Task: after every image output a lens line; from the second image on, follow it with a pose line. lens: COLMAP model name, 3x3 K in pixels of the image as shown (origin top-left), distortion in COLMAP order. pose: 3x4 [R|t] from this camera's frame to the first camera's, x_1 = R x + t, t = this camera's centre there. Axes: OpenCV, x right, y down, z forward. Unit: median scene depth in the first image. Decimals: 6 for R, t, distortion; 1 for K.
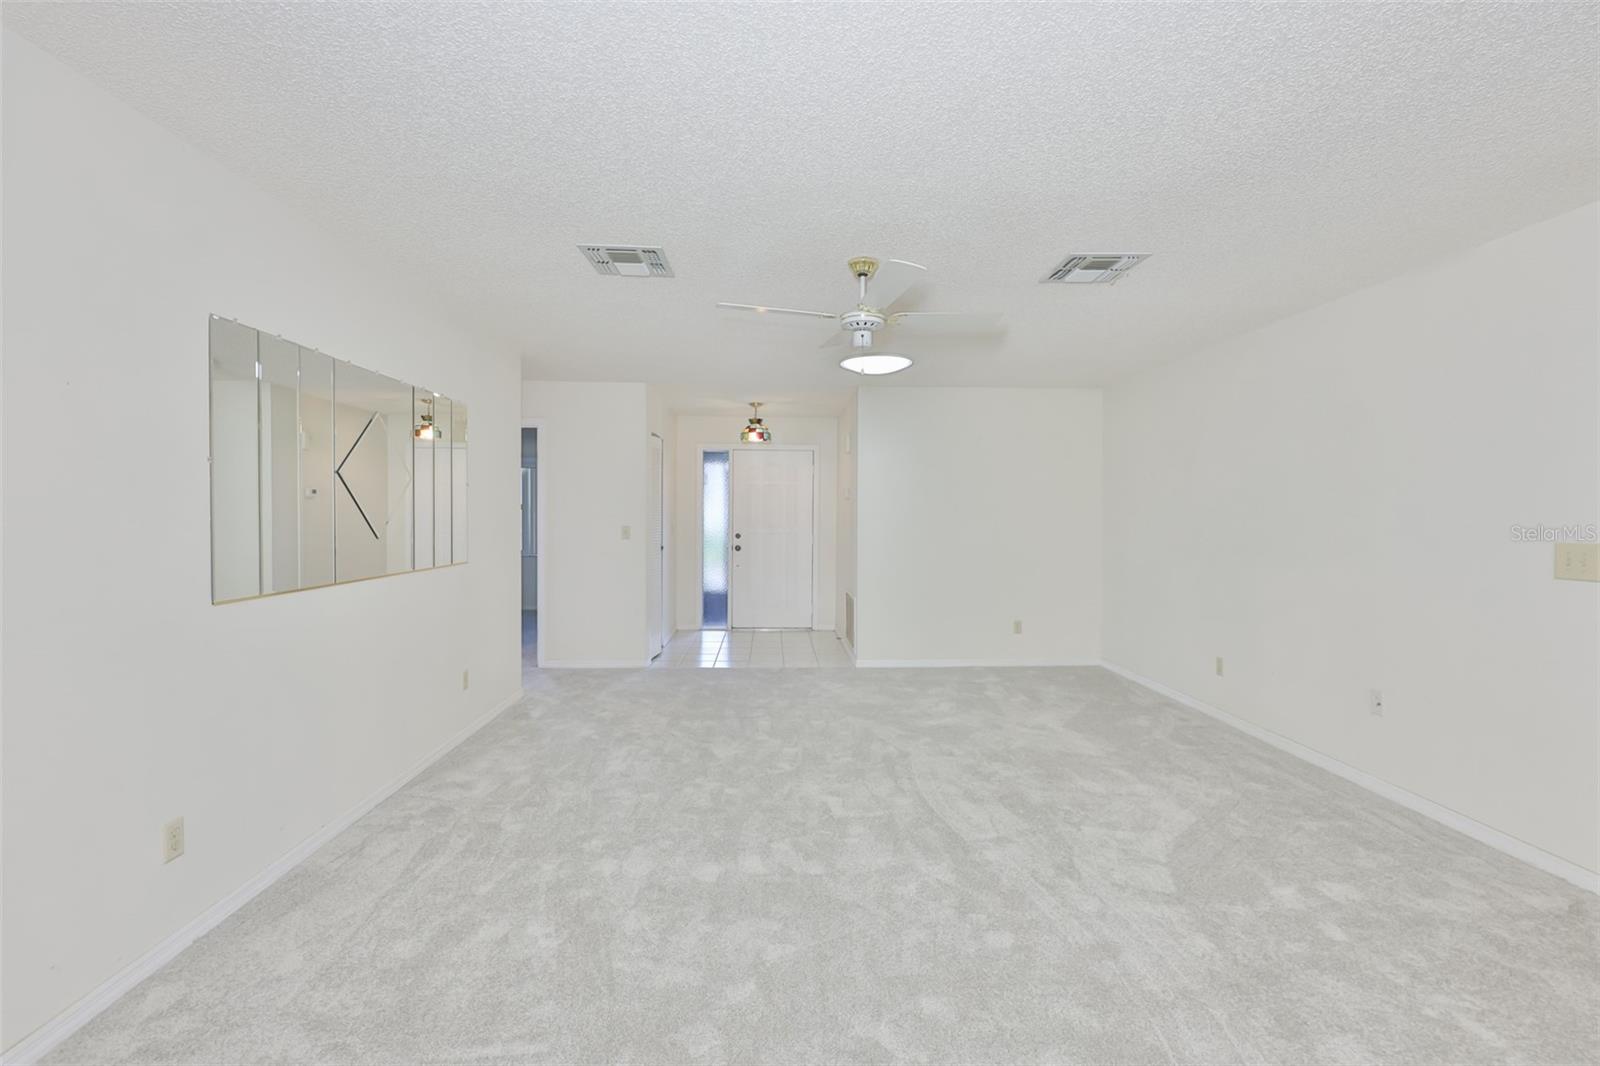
lens RADIAL K [[677.1, 0, 800.8], [0, 677.1, 521.4], [0, 0, 1]] dist [-0.000969, 0.000628]
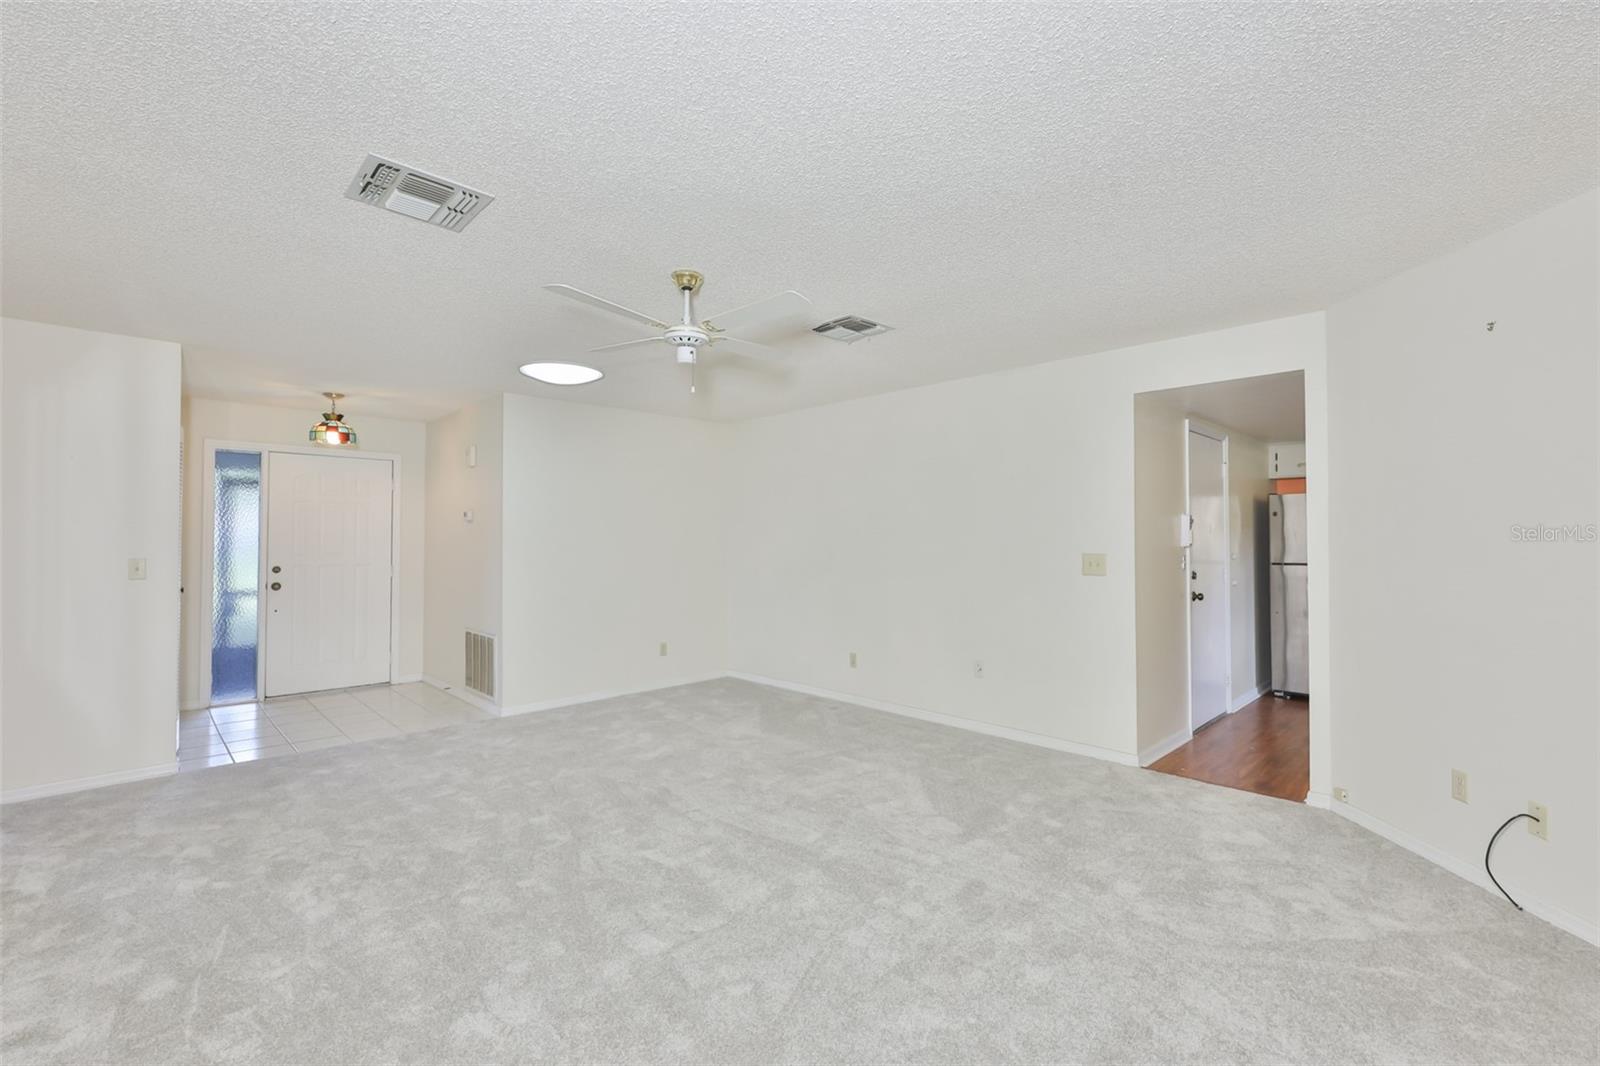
lens RADIAL K [[694.1, 0, 799.2], [0, 694.1, 530.3], [0, 0, 1]] dist [-0.000527, 0.000284]
pose [[0.744465, 0.002596, 0.667657, -0.337158], [0.011416, 0.999797, -0.016617, -0.003822], [-0.667564, 0.019993, 0.744284, 0.128819]]
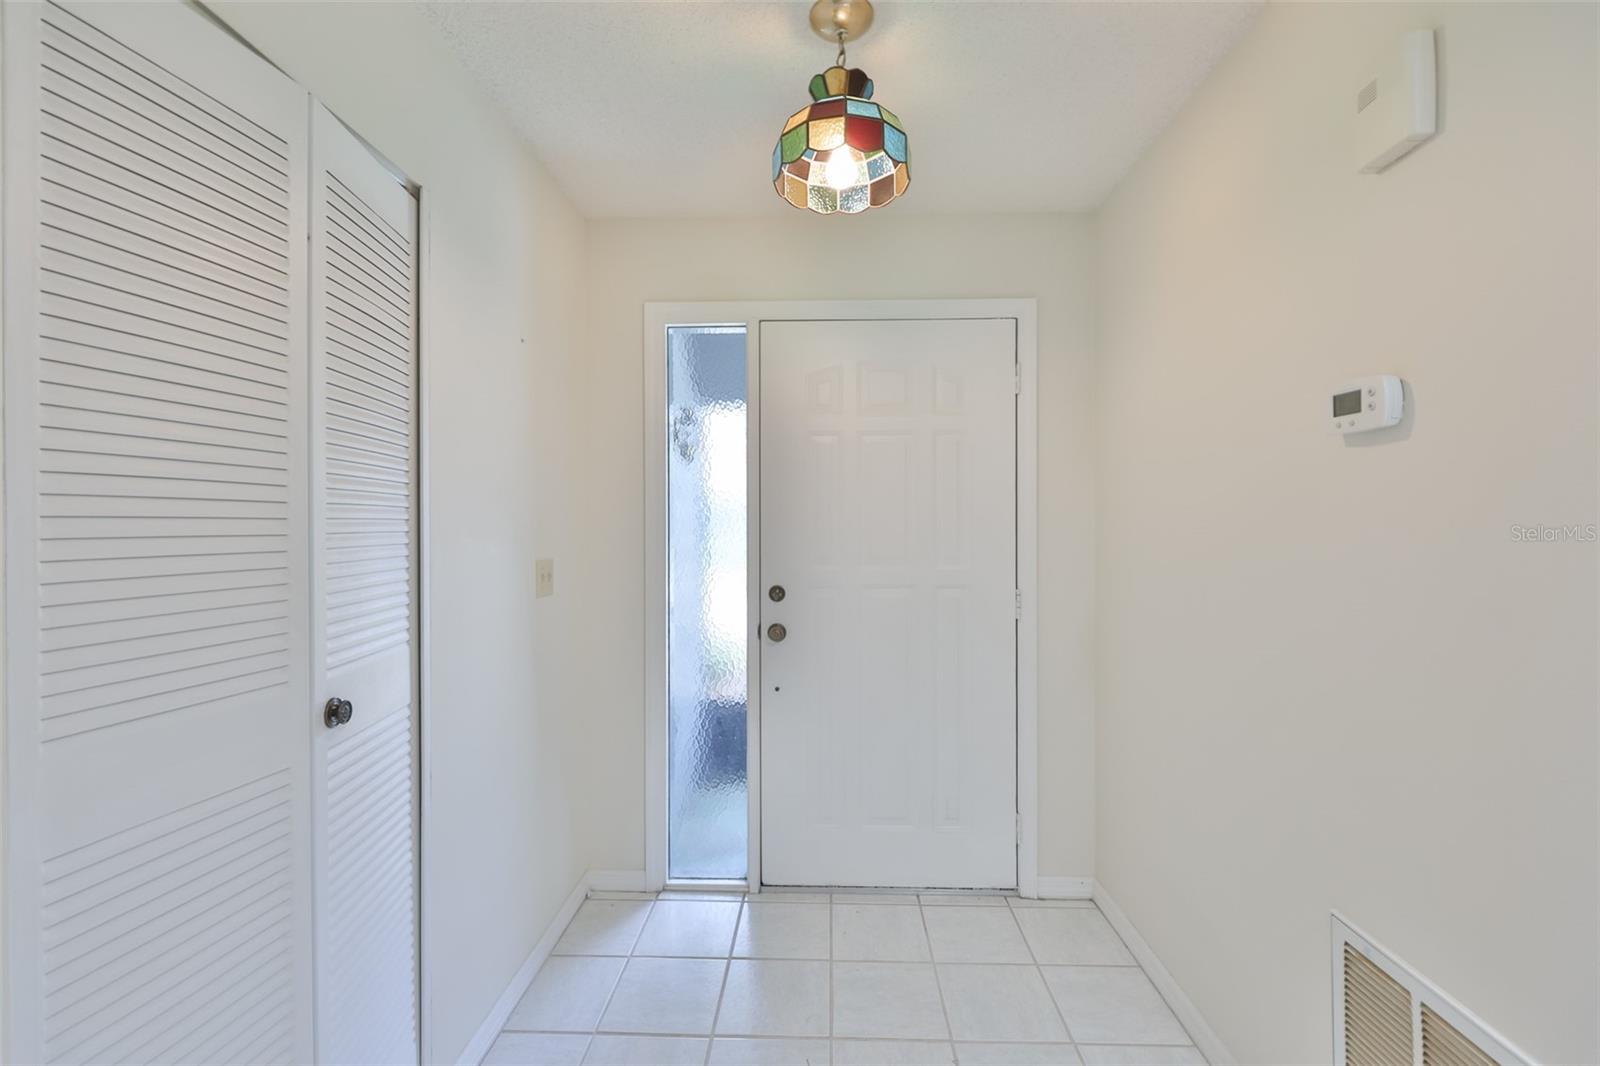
lens RADIAL K [[677.1, 0, 800.8], [0, 677.1, 521.4], [0, 0, 1]] dist [-0.000969, 0.000628]
pose [[0.995864, -0.007488, -0.090548, -0.104192], [0.006306, 0.999891, -0.013343, -0.014575], [0.090638, 0.012716, 0.995803, 1.343634]]
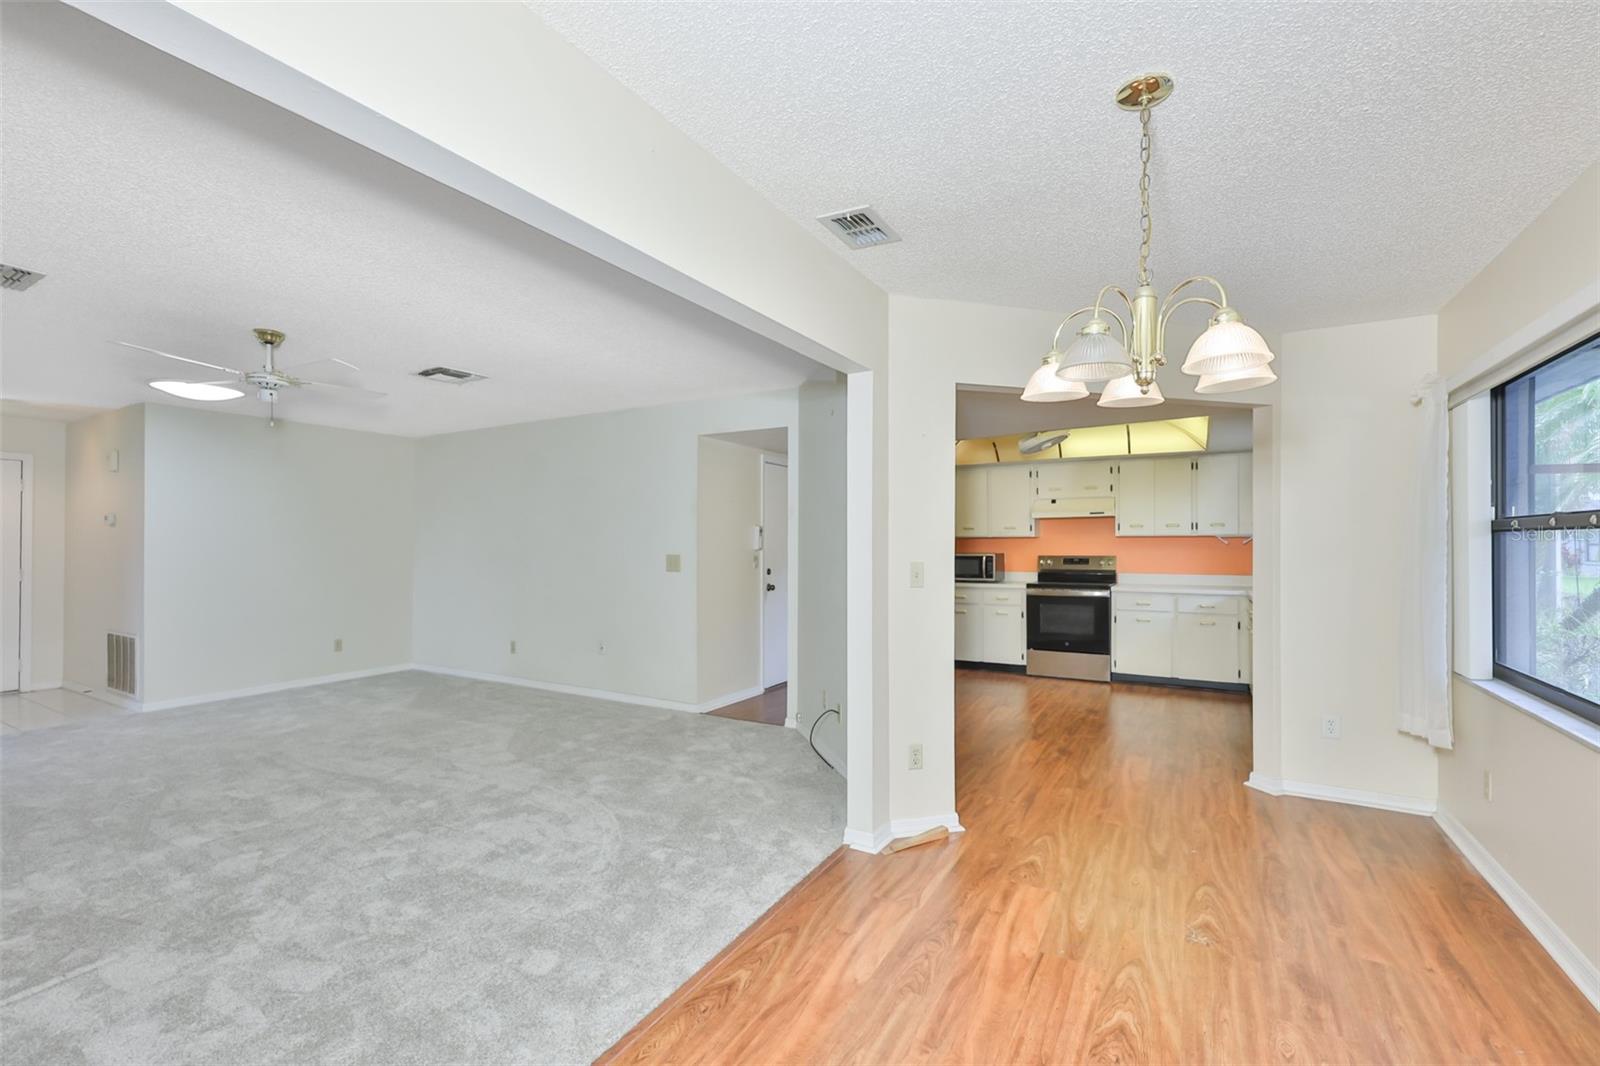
lens RADIAL K [[691.5, 0, 792.0], [0, 691.5, 542.1], [0, 0, 1]] dist [0.000869, 0.000698]
pose [[0.543352, 0.000302, 0.839505, -0.330976], [0.009527, 0.999933, -0.006526, 0.005344], [-0.839451, 0.011544, 0.543313, -0.338762]]
